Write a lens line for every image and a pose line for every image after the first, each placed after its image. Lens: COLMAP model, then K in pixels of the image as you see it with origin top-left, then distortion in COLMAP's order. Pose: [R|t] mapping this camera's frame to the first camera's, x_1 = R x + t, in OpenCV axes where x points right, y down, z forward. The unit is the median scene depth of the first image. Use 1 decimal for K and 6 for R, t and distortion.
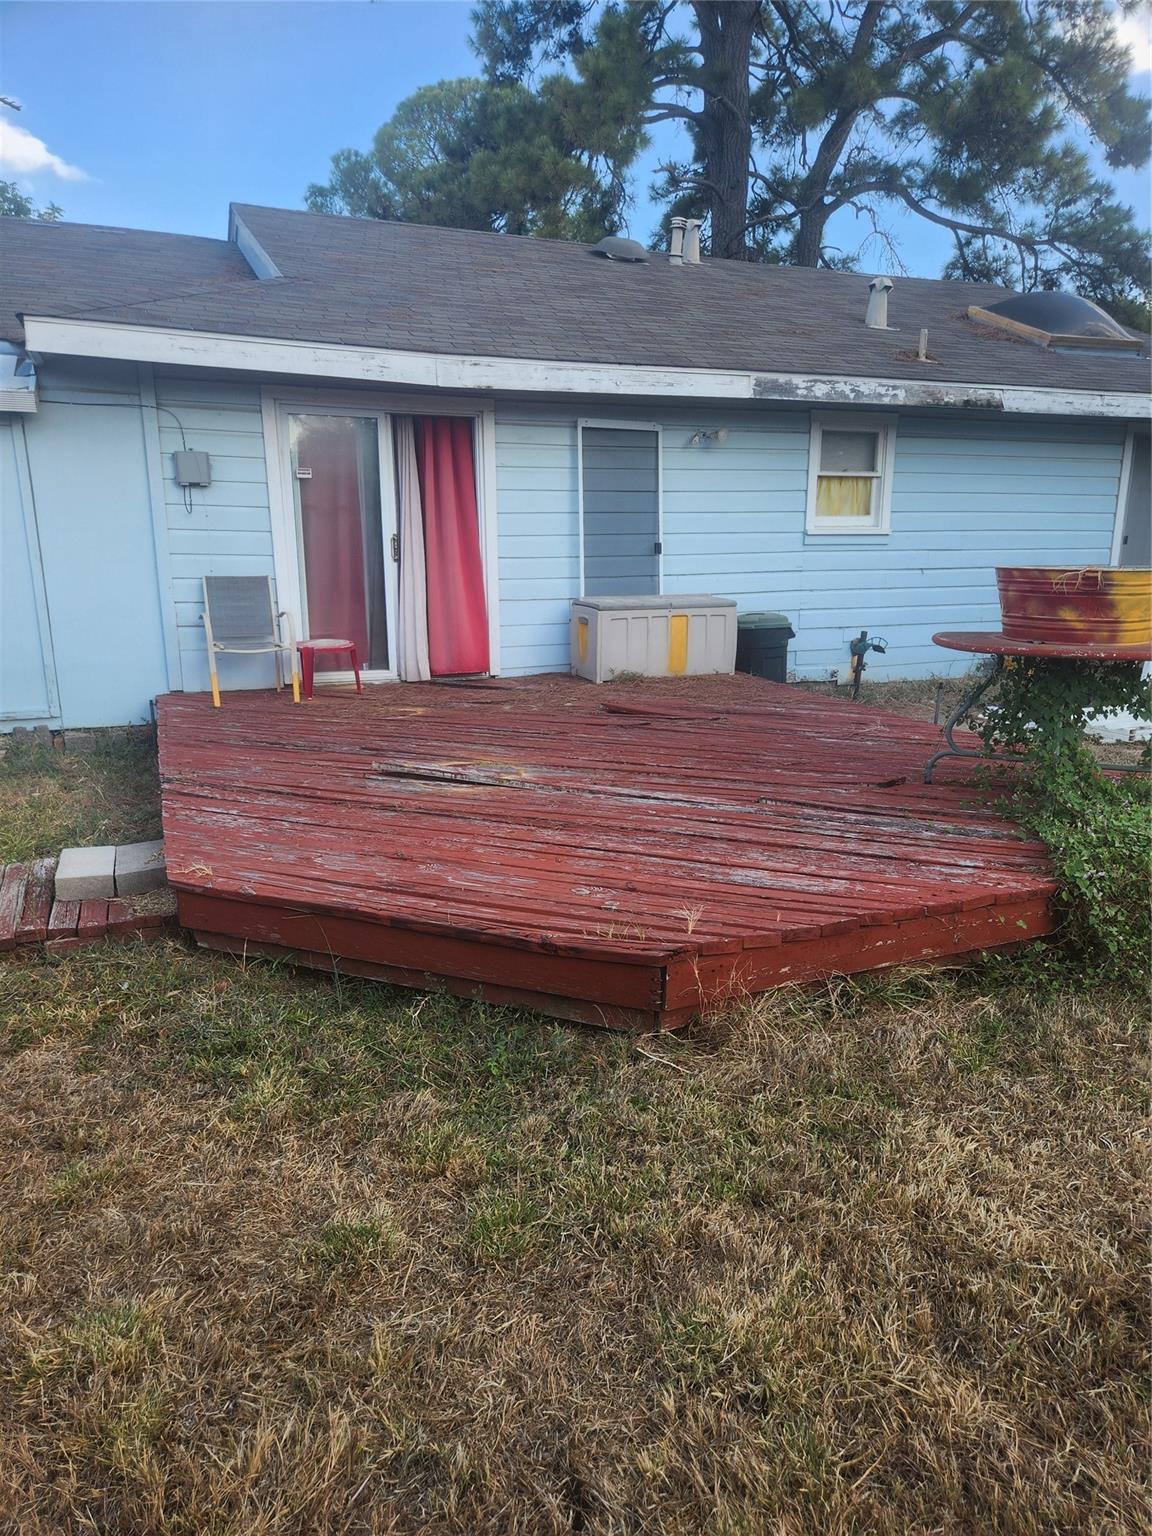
lens RADIAL K [[1017.4, 0, 573.9], [0, 1017.4, 768.6], [0, 0, 1]] dist [0.047011, -0.020434]
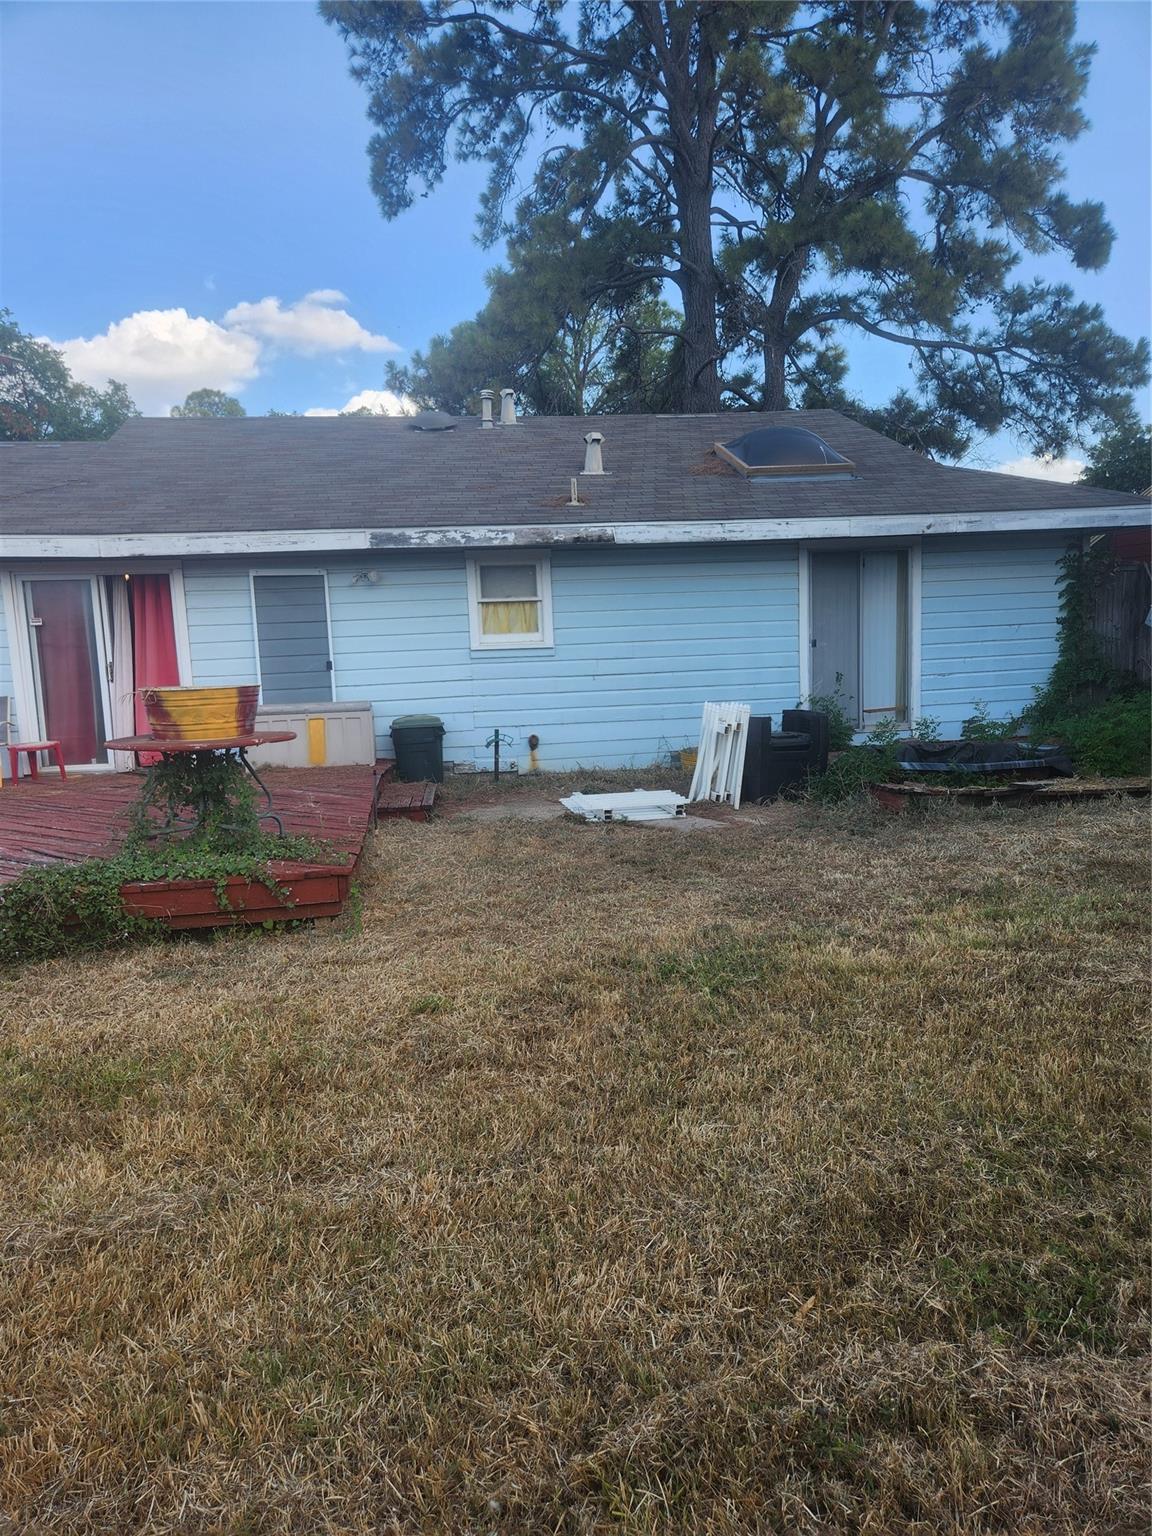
lens RADIAL K [[1017.4, 0, 575.8], [0, 1017.4, 772.4], [0, 0, 1]] dist [0.047011, -0.020434]
pose [[0.967393, -0.003704, -0.253254, 0.661641], [-0.019612, 0.995795, -0.089482, 0.019602], [0.252520, 0.091531, 0.963253, -0.113324]]
